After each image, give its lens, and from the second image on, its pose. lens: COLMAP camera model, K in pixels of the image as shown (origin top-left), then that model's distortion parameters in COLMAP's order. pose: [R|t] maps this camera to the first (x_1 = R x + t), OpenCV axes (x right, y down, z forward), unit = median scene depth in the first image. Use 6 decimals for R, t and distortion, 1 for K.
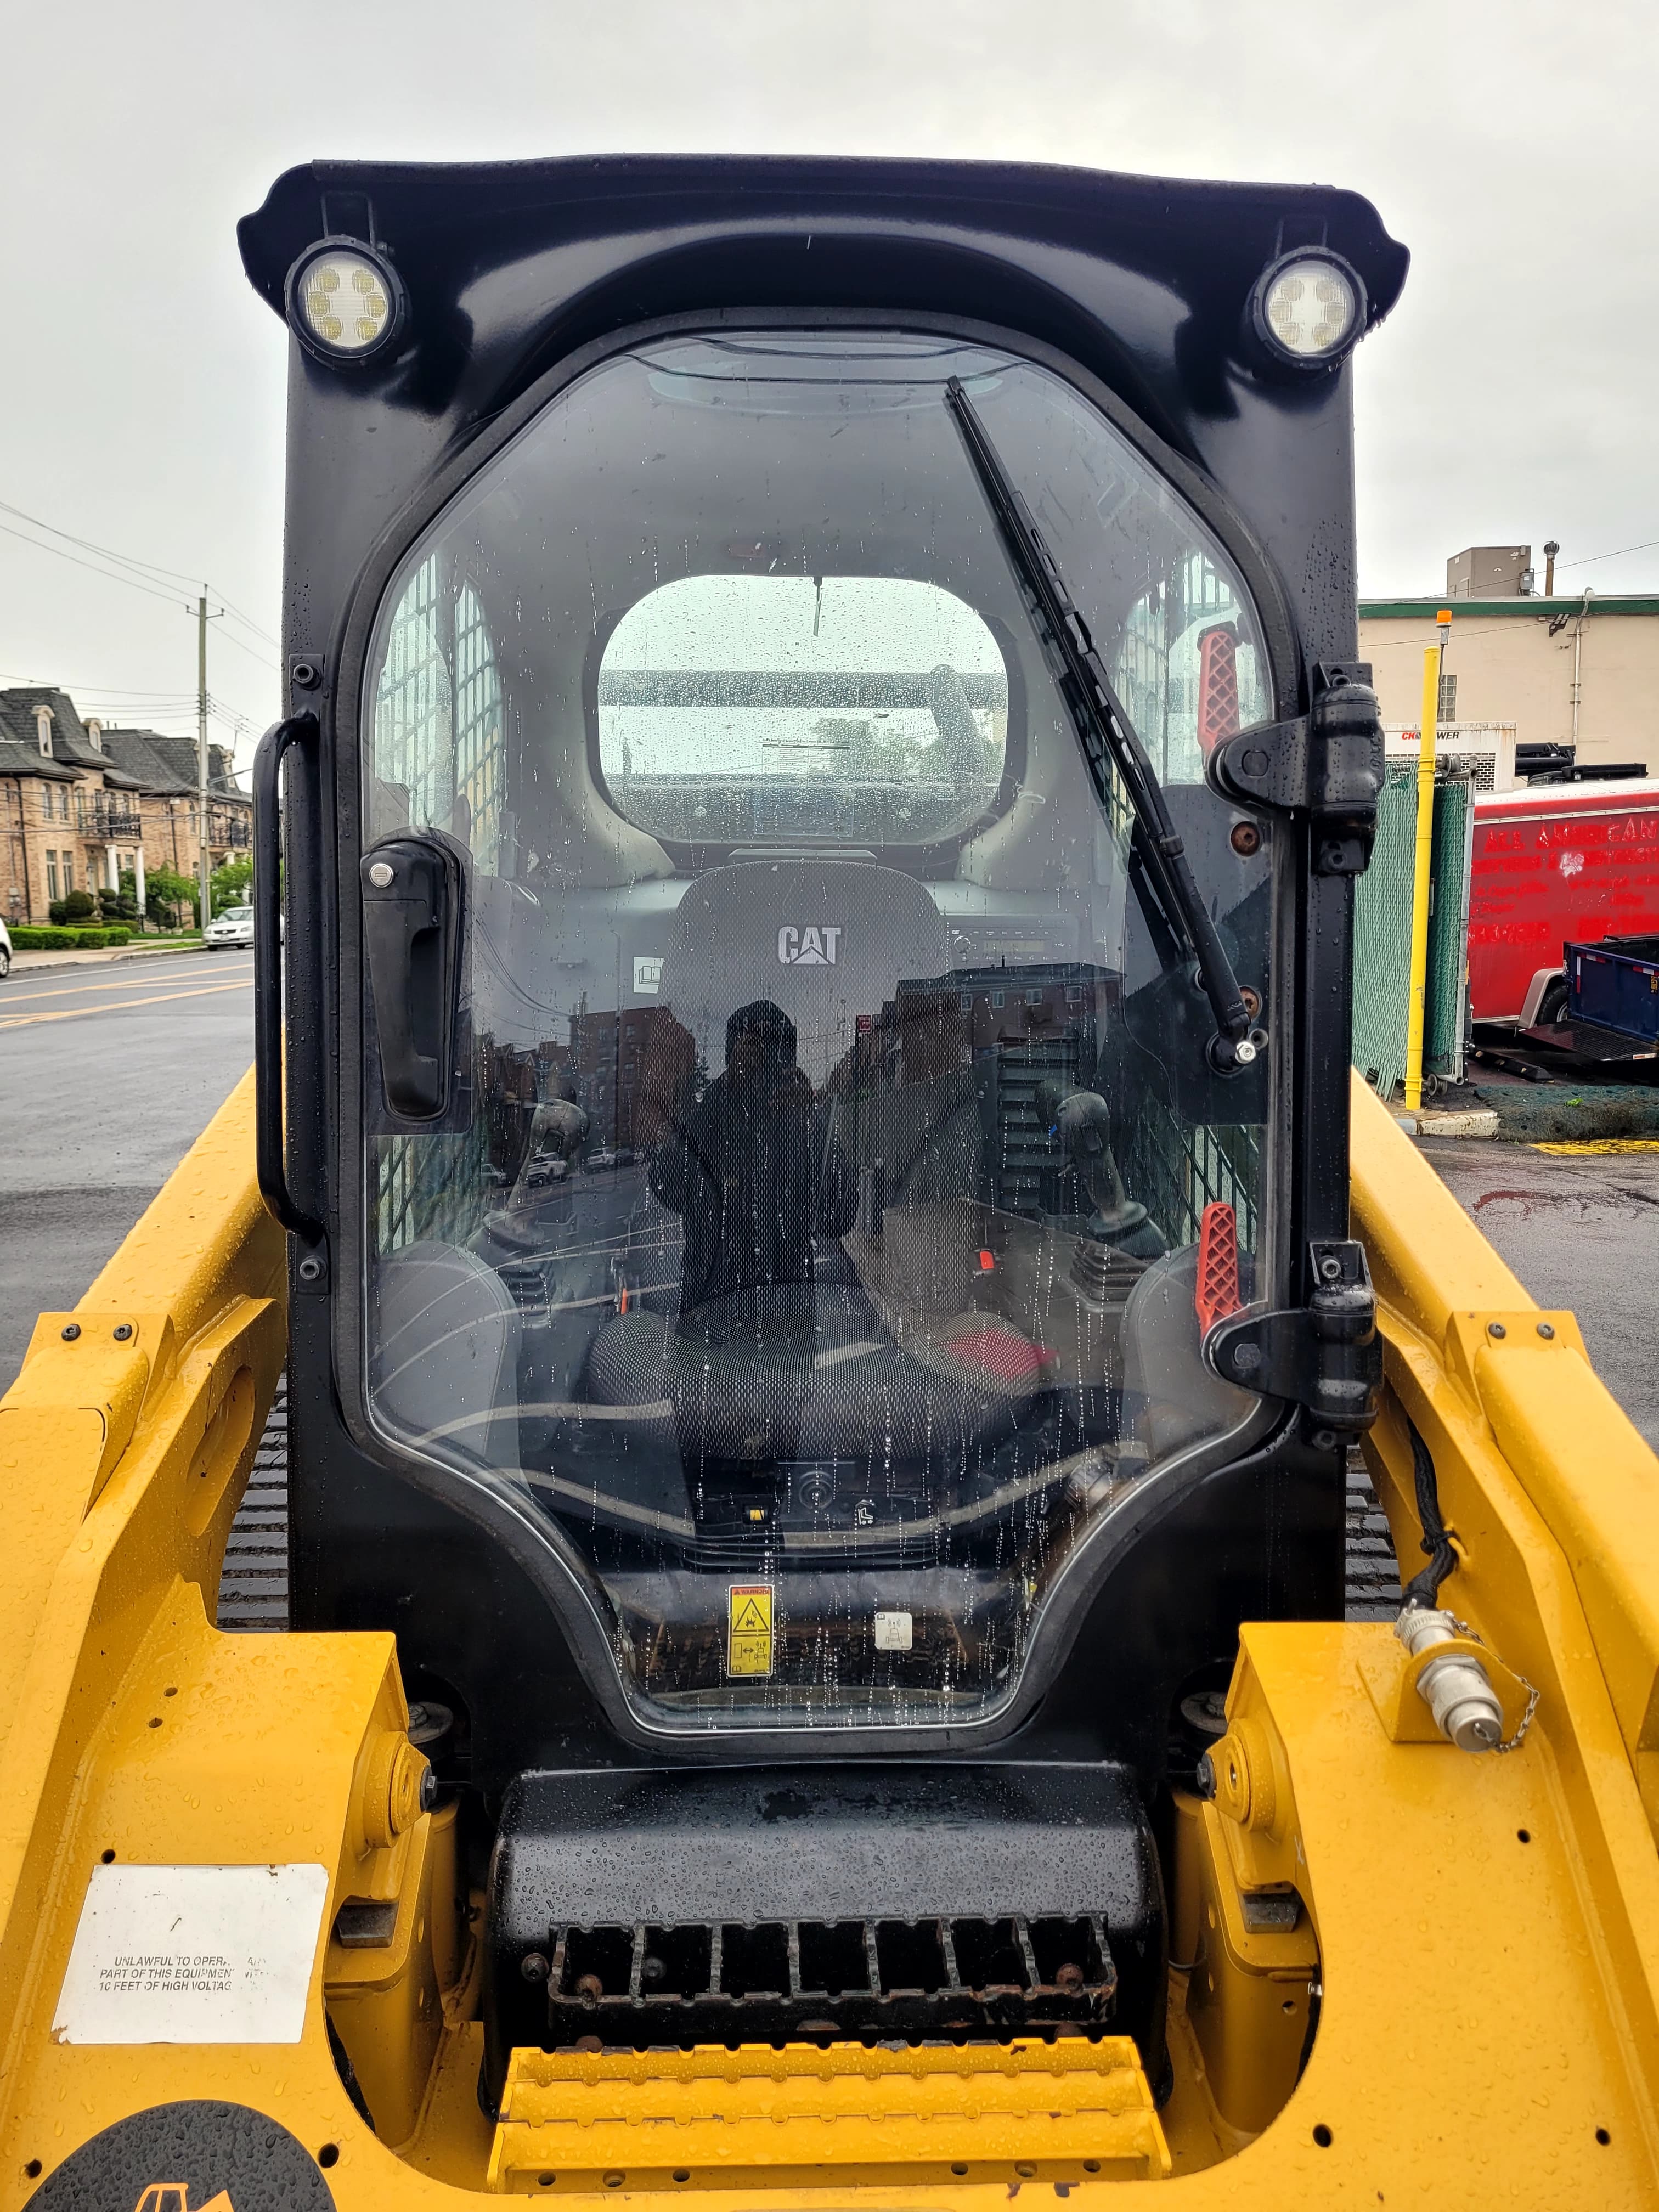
lens RADIAL K [[1661.9, 0, 838.1], [0, 1661.9, 1088.4], [0, 0, 1]] dist [0.050137, -0.040251]
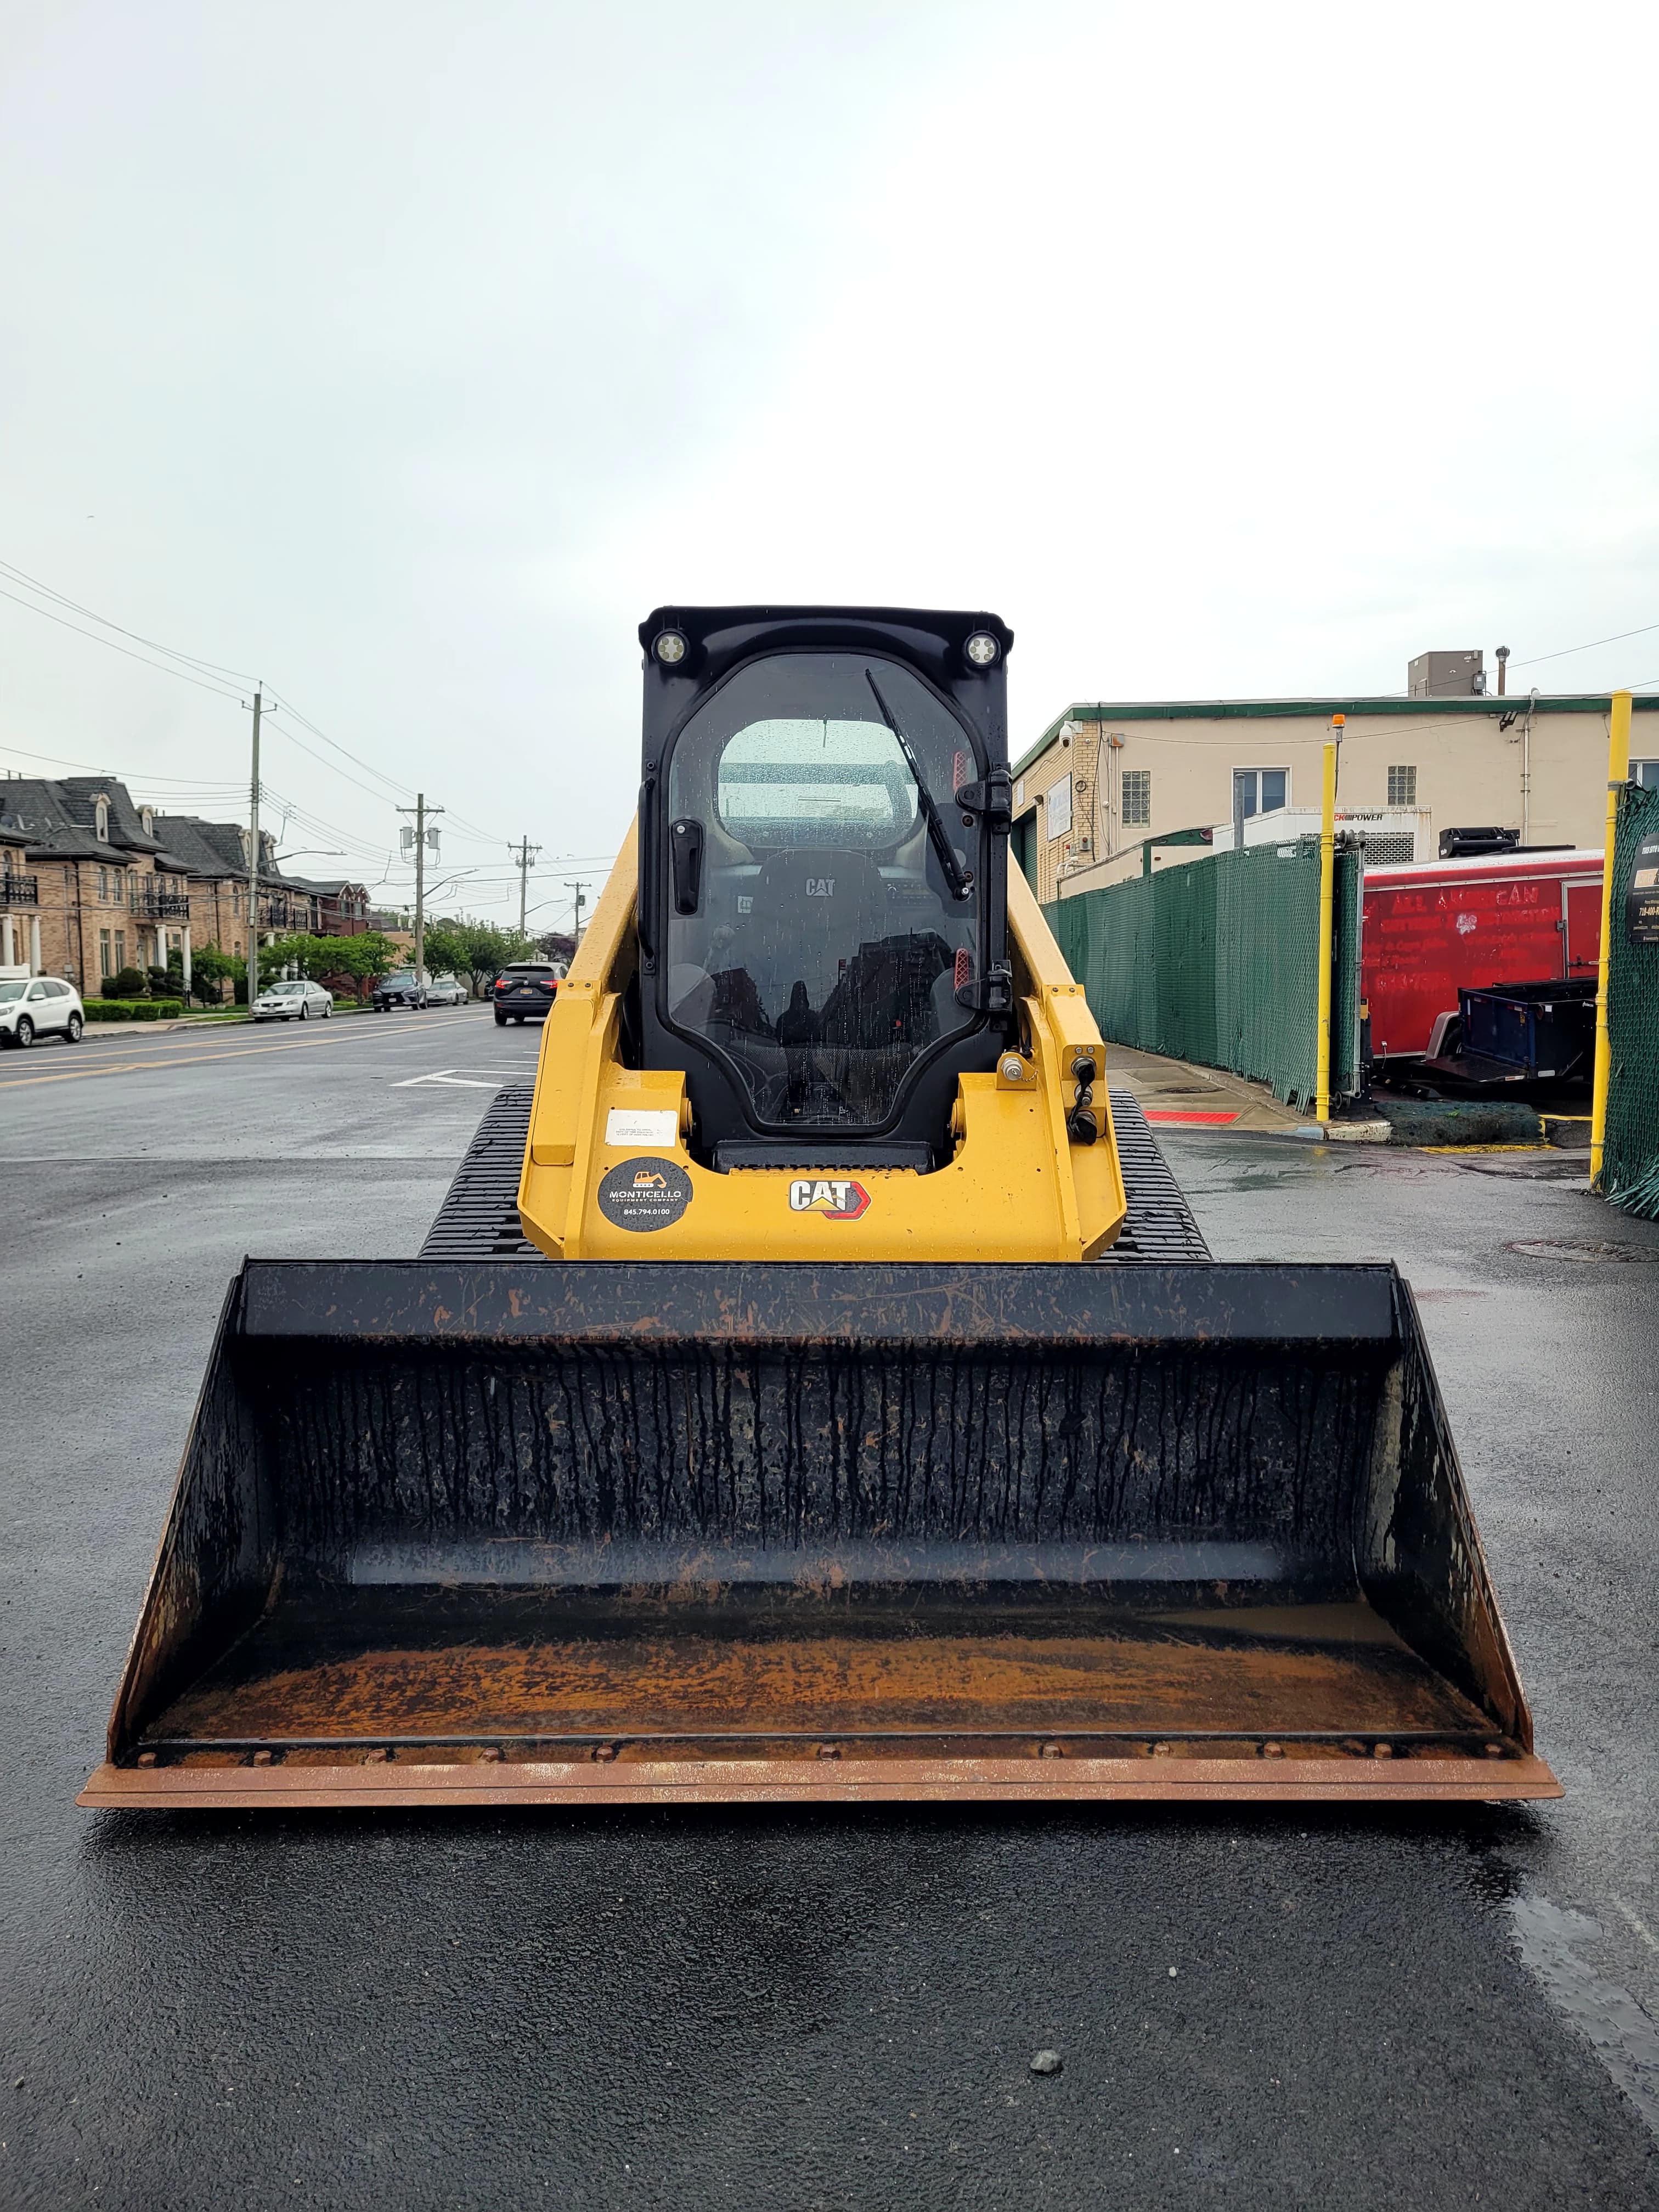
lens RADIAL K [[1667.2, 0, 839.3], [0, 1667.2, 1072.8], [0, 0, 1]] dist [0.044469, -0.003071]
pose [[0.999957, 0.002641, -0.008849, 0.030082], [-0.003175, 0.998141, -0.060861, 0.314950], [0.008672, 0.060887, 0.998107, -1.273549]]
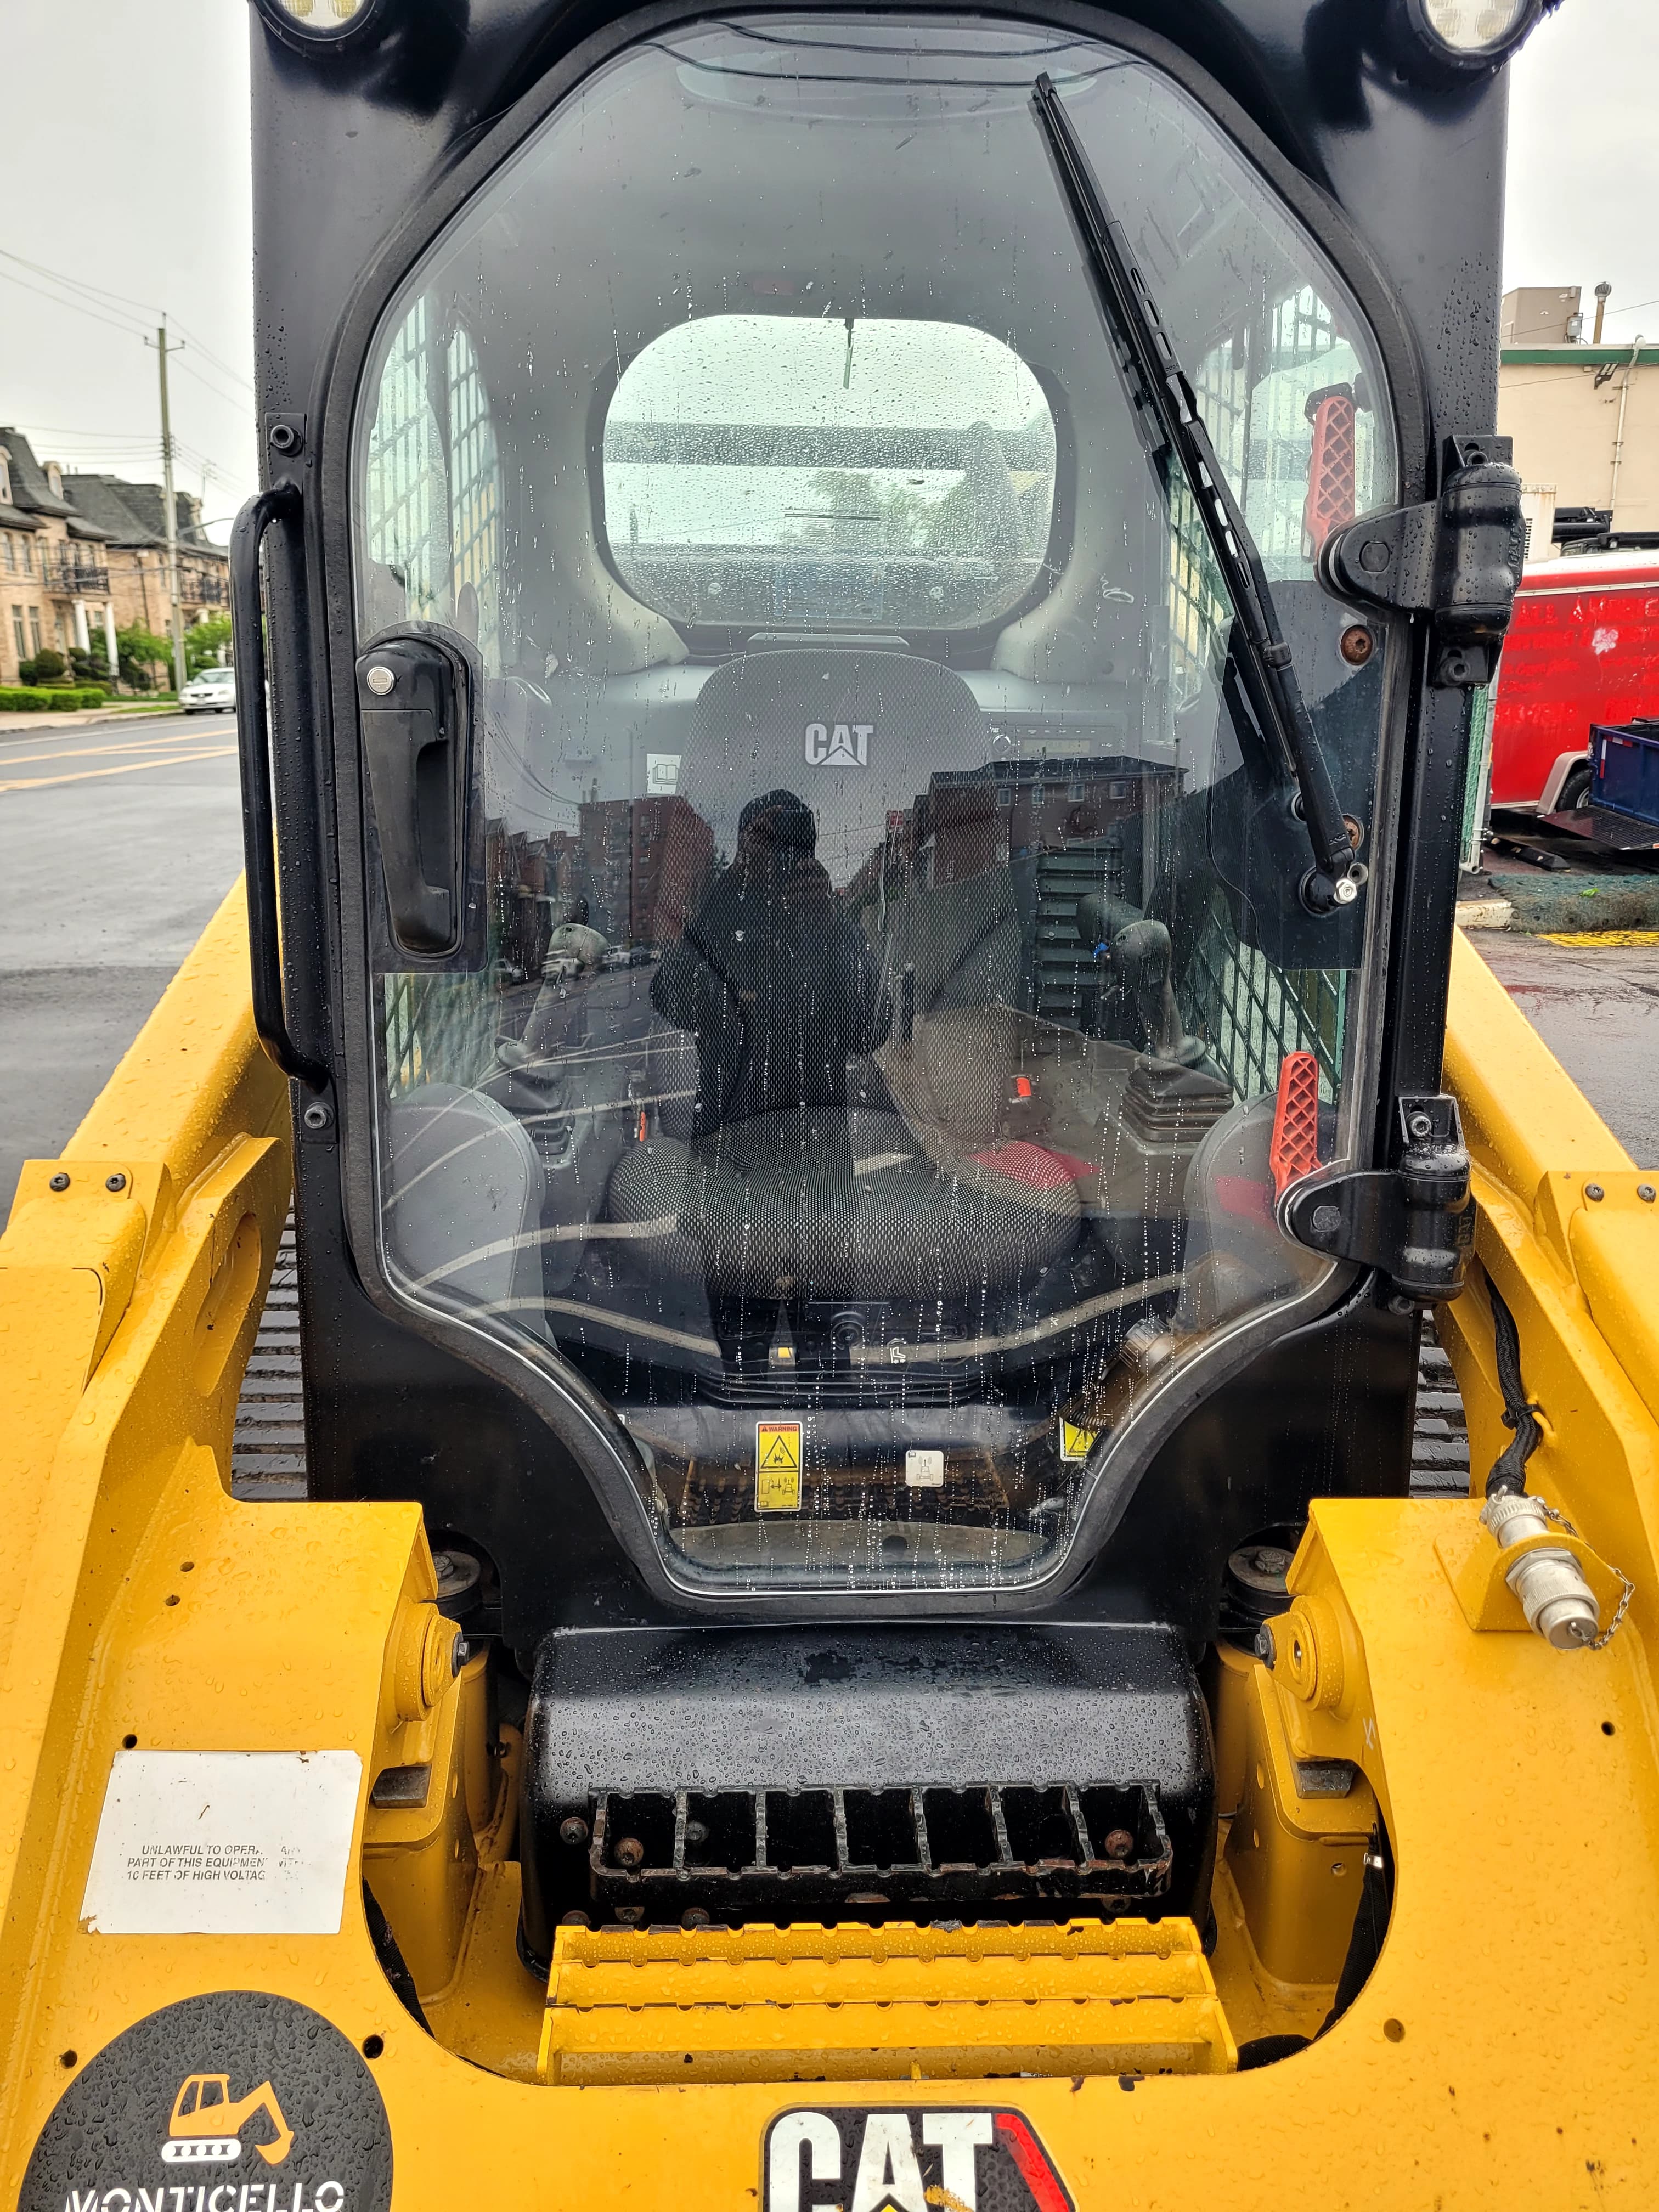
lens RADIAL K [[1666.5, 0, 839.7], [0, 1666.5, 1113.7], [0, 0, 1]] dist [0.049751, -0.044347]
pose [[0.999940, 0.009588, 0.005372, -0.021340], [-0.010273, 0.989098, 0.146900, -0.021261], [-0.003905, -0.146946, 0.989137, 0.056932]]
